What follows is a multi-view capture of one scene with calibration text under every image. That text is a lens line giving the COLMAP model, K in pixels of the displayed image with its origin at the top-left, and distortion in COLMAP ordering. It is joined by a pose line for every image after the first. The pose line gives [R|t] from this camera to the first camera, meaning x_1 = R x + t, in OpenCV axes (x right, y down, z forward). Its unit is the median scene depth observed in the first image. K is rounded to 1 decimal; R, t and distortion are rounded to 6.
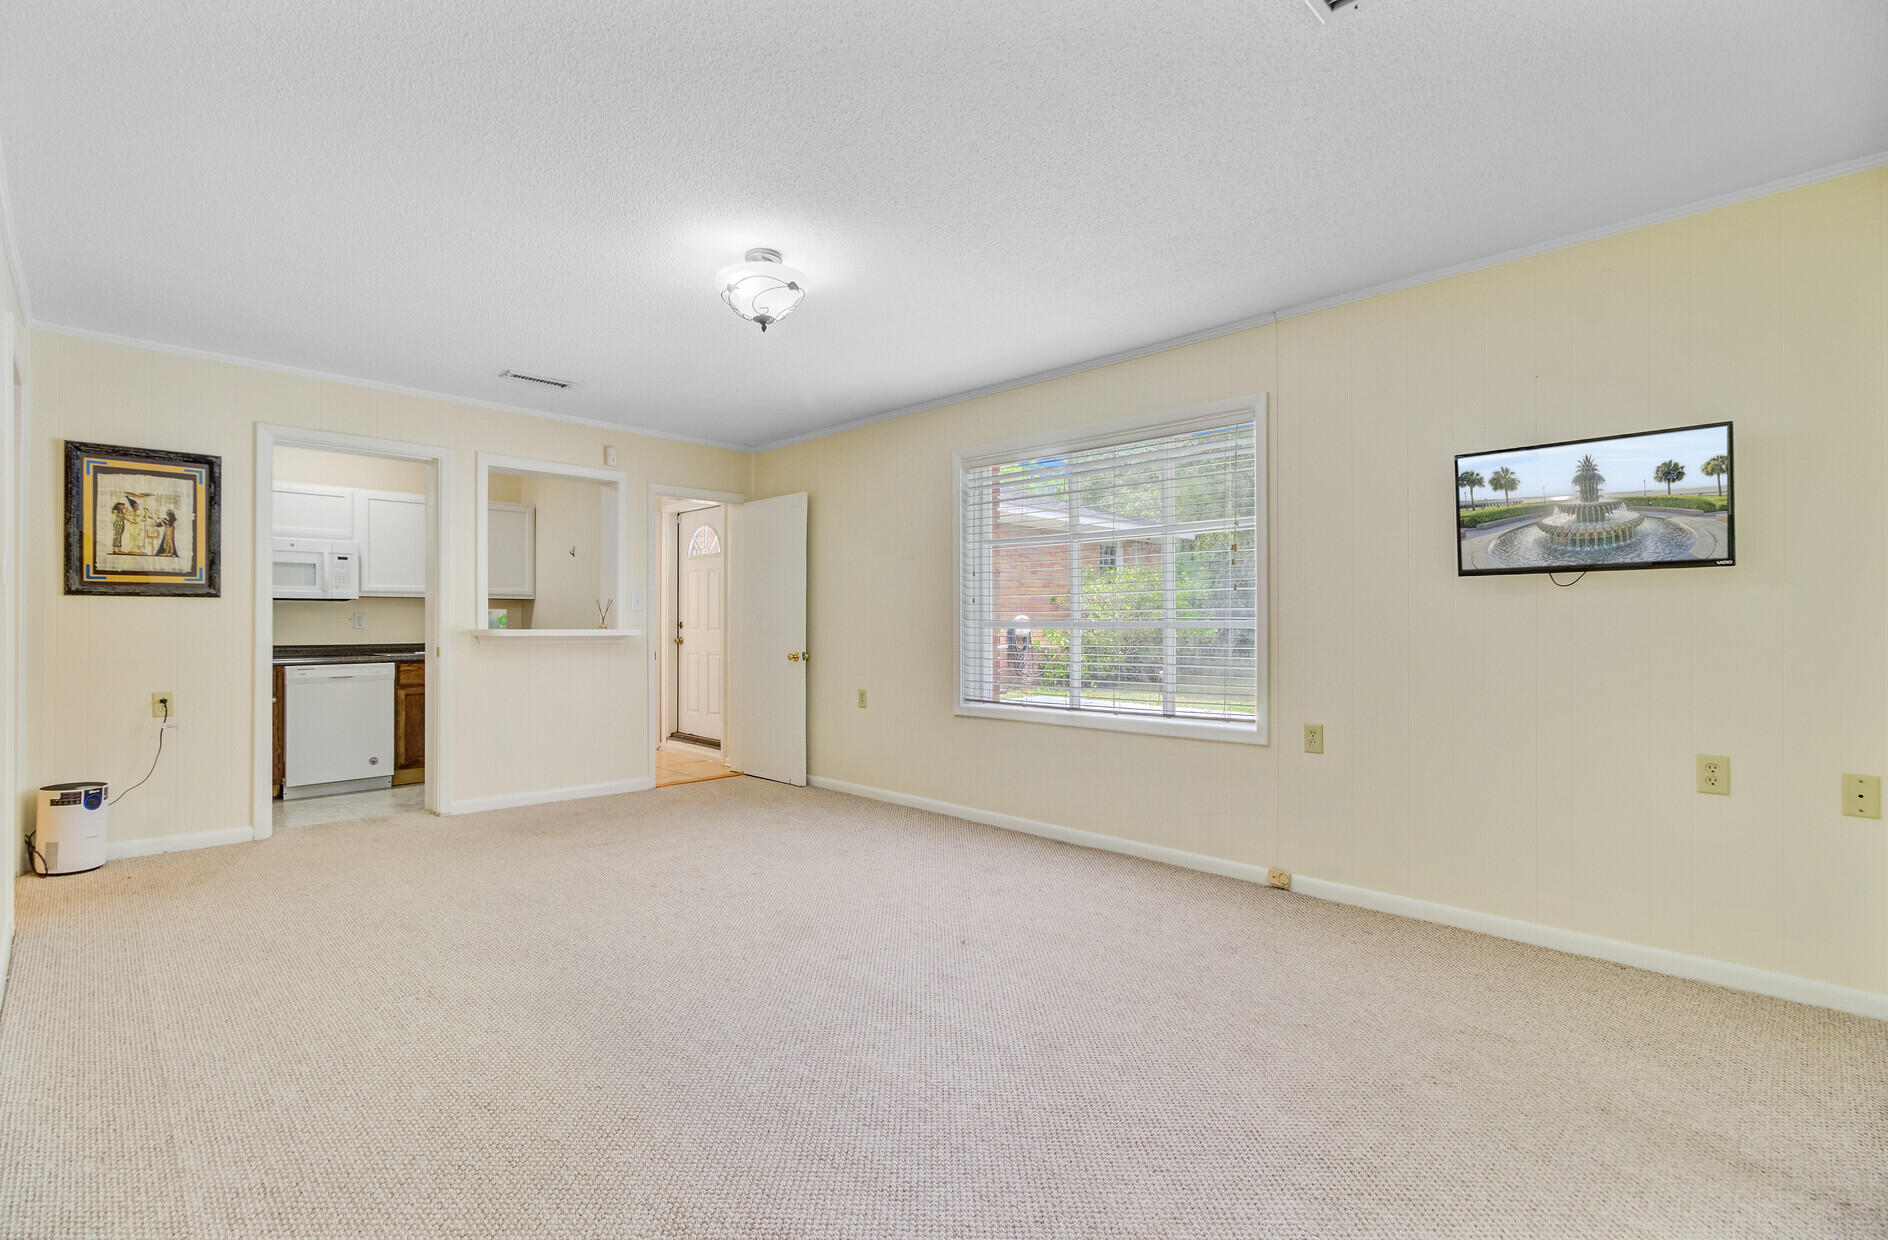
lens RADIAL K [[873.1, 0, 945.8], [0, 873.1, 623.0], [0, 0, 1]] dist [-0.000160, 0.001166]
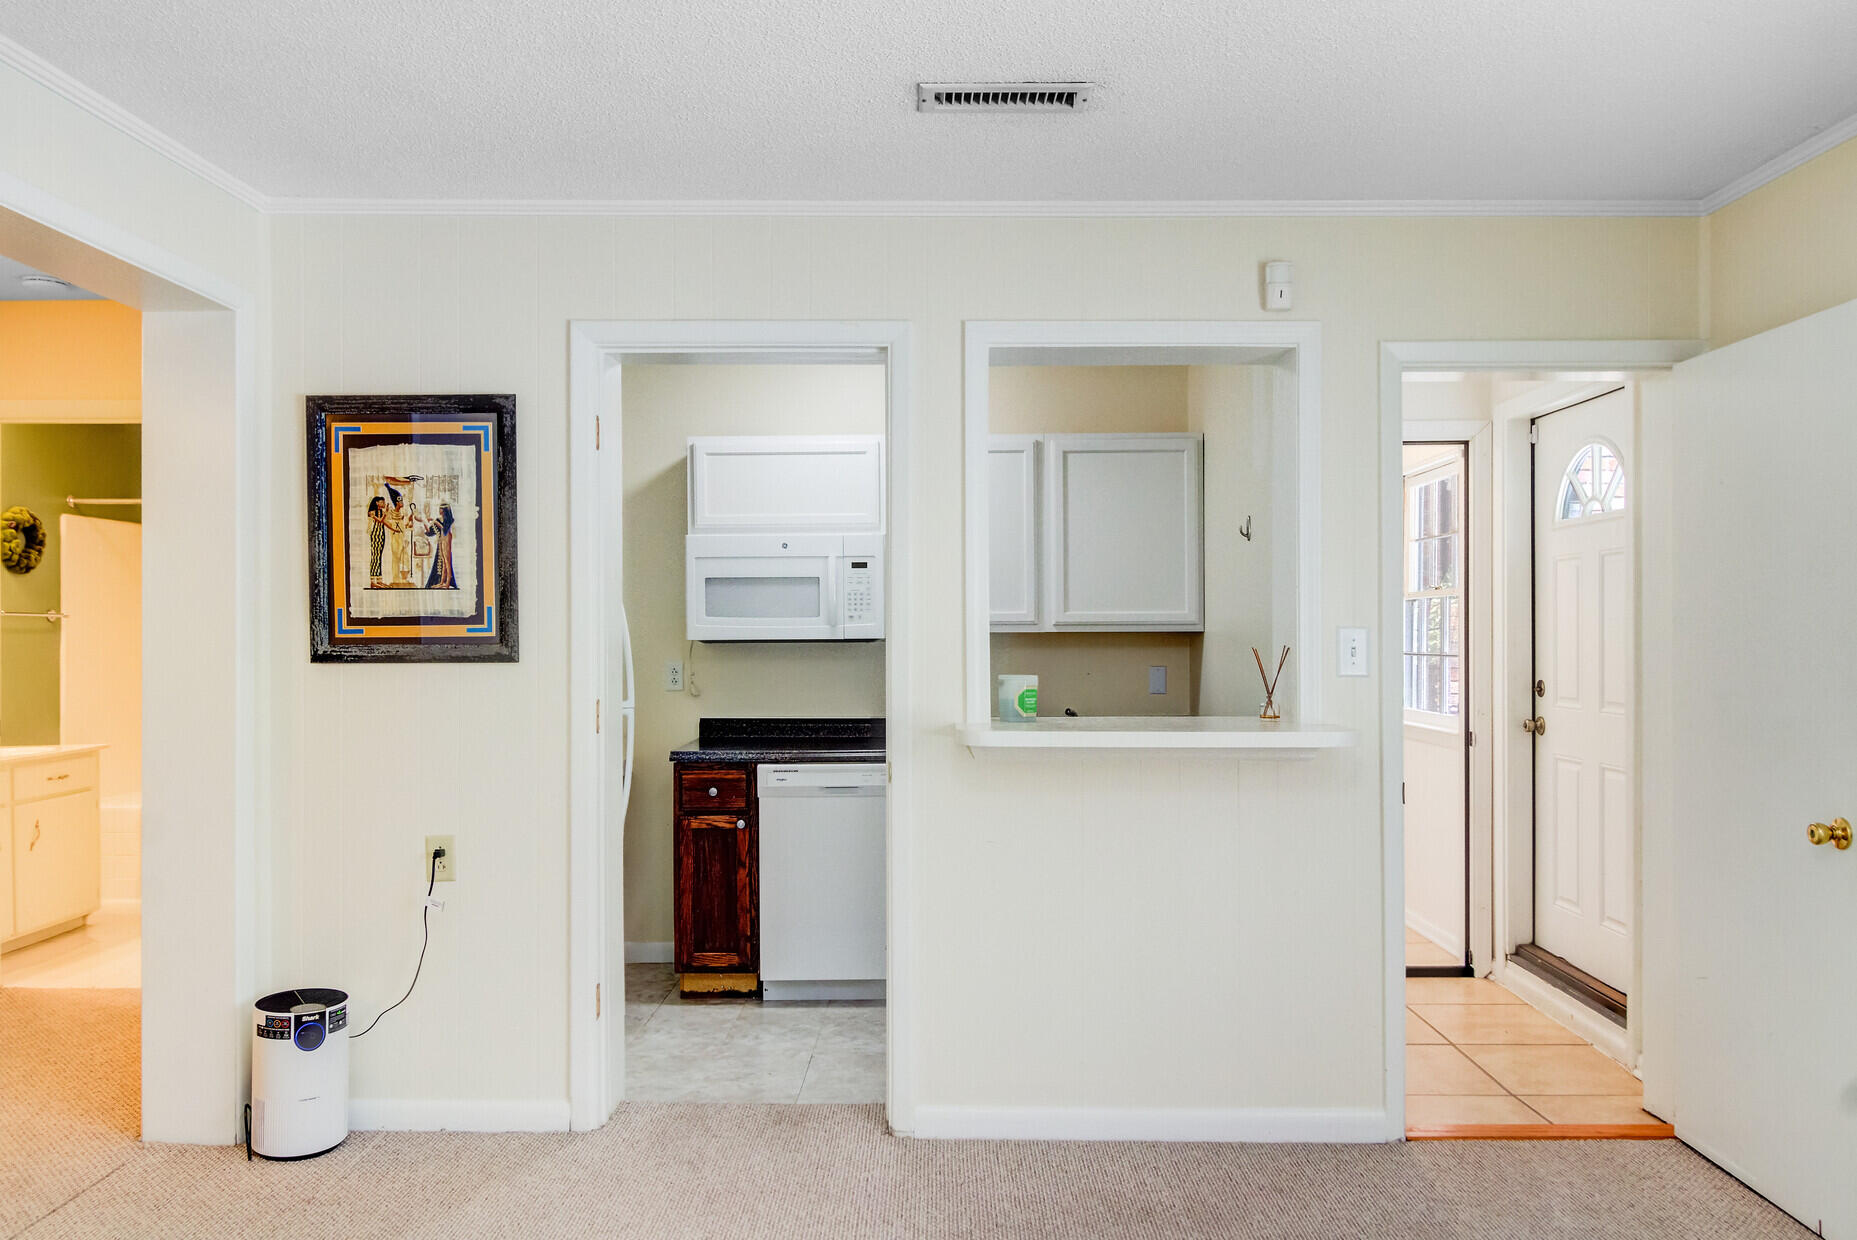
lens RADIAL K [[1372.6, 0, 923.9], [0, 1372.6, 630.5], [0, 0, 1]] dist [0.009009, -0.003895]
pose [[0.690734, 0.002147, -0.723106, -0.061530], [0.002881, 0.999979, 0.005721, -0.053315], [0.723103, -0.006035, 0.690714, 0.614955]]
